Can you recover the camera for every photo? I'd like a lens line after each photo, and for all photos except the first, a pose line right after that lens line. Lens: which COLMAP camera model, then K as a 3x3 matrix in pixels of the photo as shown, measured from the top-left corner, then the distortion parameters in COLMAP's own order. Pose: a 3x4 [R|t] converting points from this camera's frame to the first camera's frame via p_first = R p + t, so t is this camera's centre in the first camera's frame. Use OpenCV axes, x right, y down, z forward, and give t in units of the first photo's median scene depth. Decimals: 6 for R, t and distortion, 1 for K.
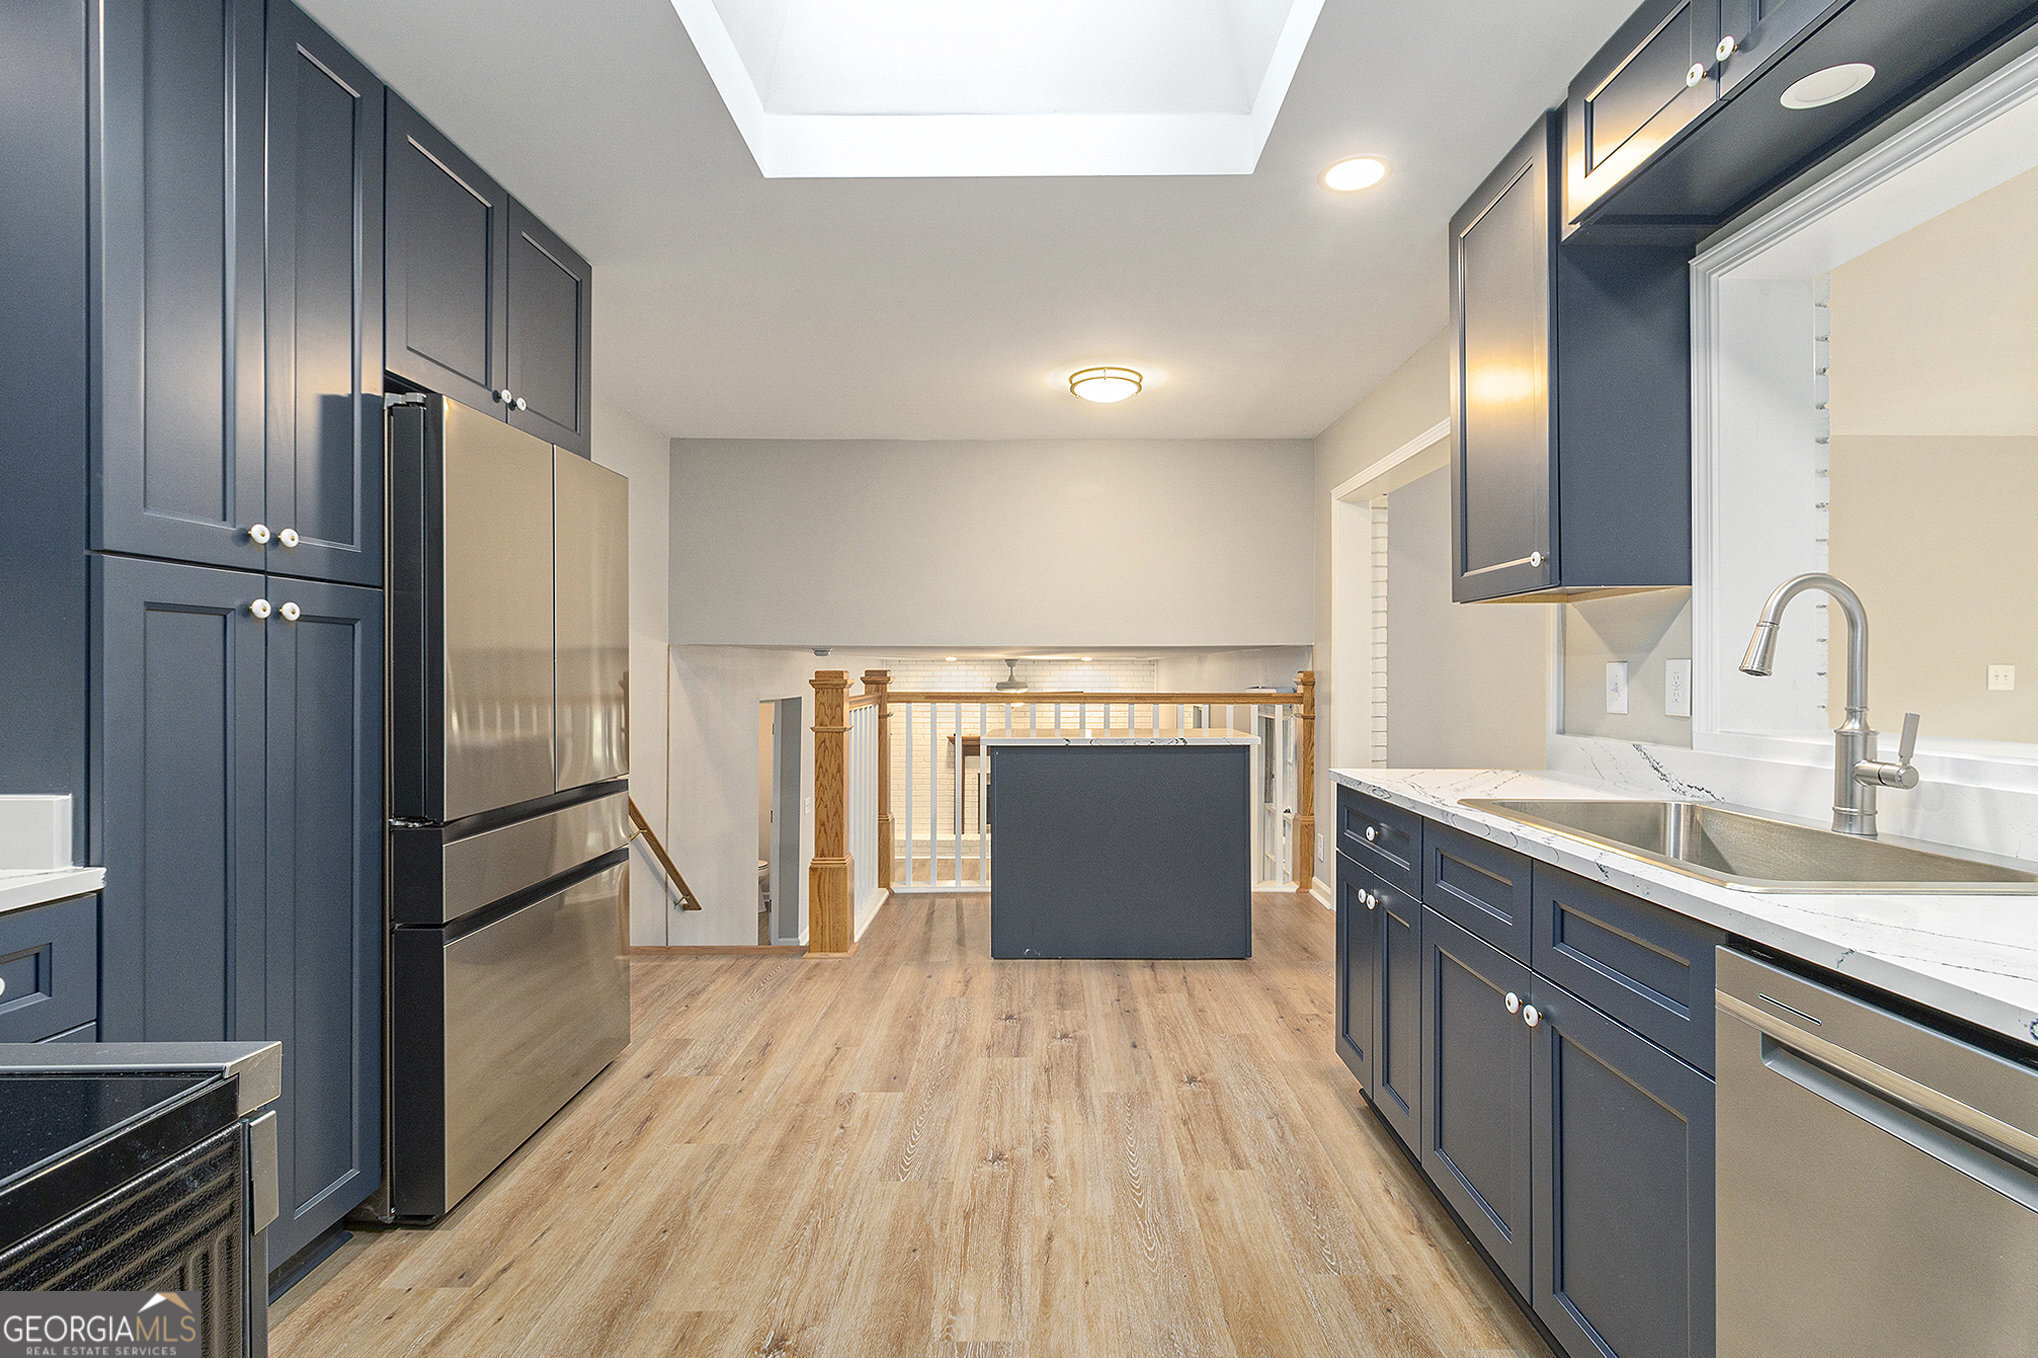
lens RADIAL K [[942.6, 0, 1041.4], [0, 942.6, 677.0], [0, 0, 1]] dist [0.001871, 0.000221]
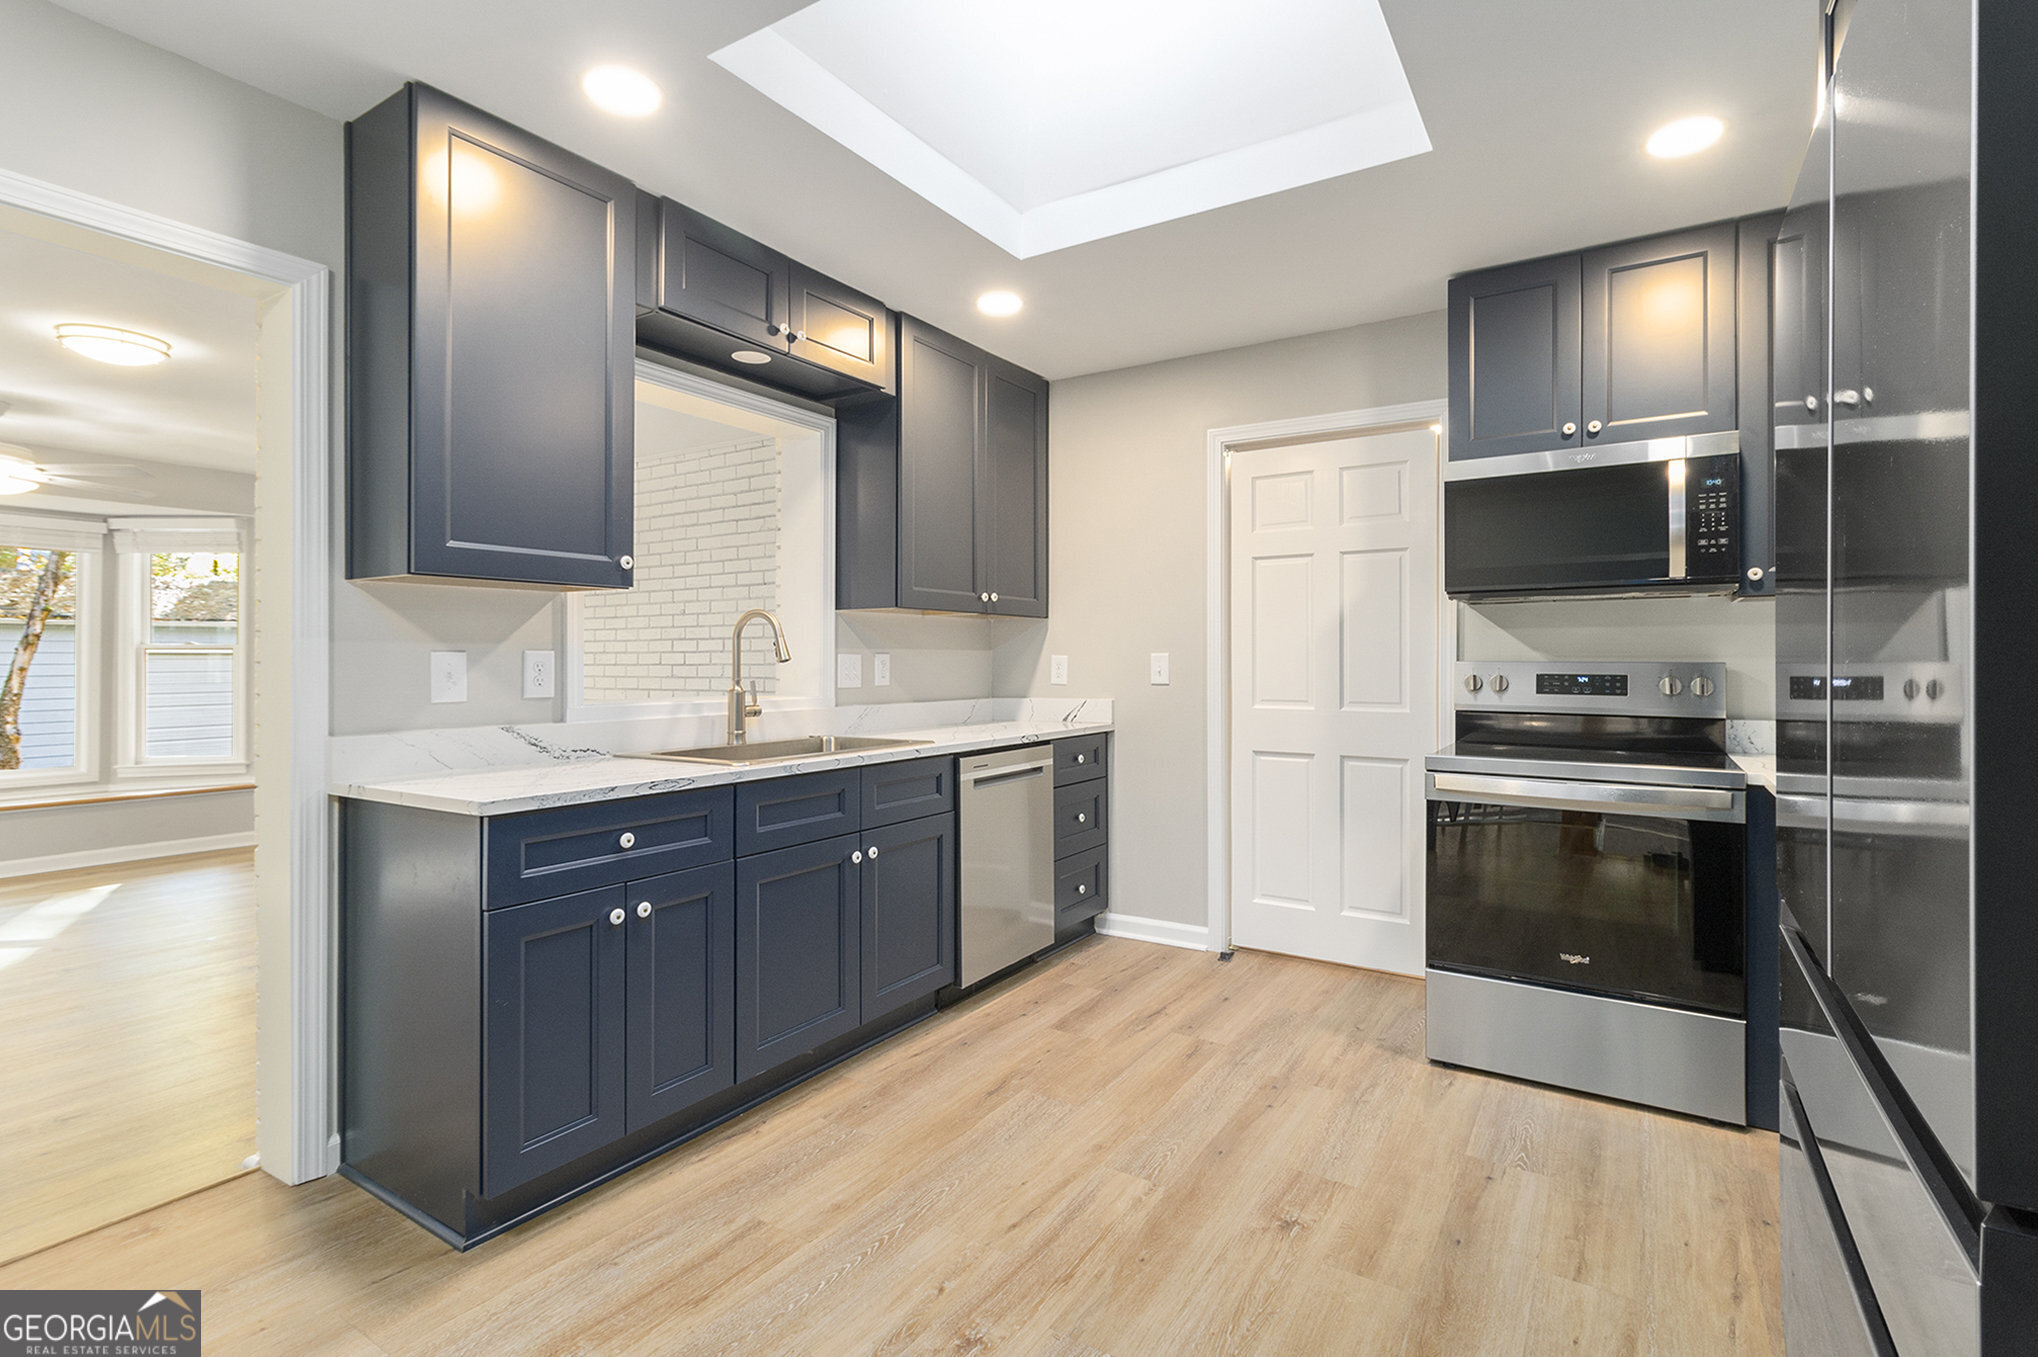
lens RADIAL K [[942.6, 0, 1041.4], [0, 942.6, 676.5], [0, 0, 1]] dist [0.001871, 0.000221]
pose [[-0.846865, -0.005707, 0.531777, -0.534669], [0.004381, 0.999834, 0.017707, -0.004895], [-0.531790, 0.017325, -0.846699, 1.789124]]
